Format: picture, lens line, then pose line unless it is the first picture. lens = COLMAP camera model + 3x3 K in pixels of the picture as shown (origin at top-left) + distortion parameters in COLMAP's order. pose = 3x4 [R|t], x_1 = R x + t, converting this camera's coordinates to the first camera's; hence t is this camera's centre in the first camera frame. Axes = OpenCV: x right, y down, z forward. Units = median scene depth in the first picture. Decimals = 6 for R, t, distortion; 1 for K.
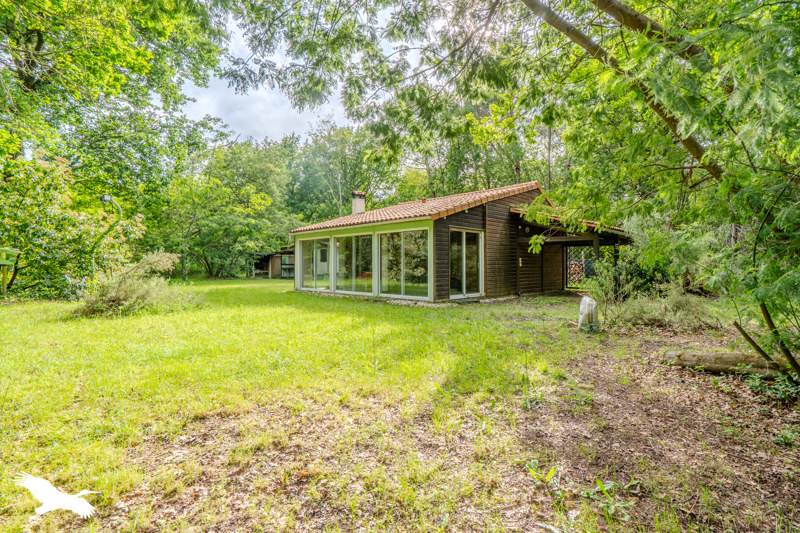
lens RADIAL K [[374.5, 0, 400.7], [0, 374.5, 267.0], [0, 0, 1]] dist [-0.001623, -0.000055]
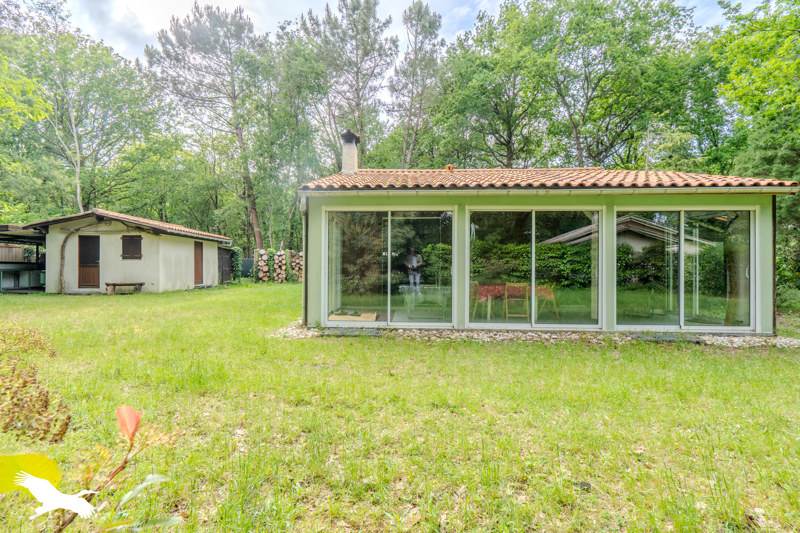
lens RADIAL K [[374.5, 0, 399.8], [0, 374.5, 262.9], [0, 0, 1]] dist [-0.001623, -0.000055]
pose [[0.742772, -0.001541, 0.669542, -0.584003], [-0.001535, 0.999991, 0.004005, -0.018567], [-0.669542, -0.004003, 0.742763, 0.775382]]
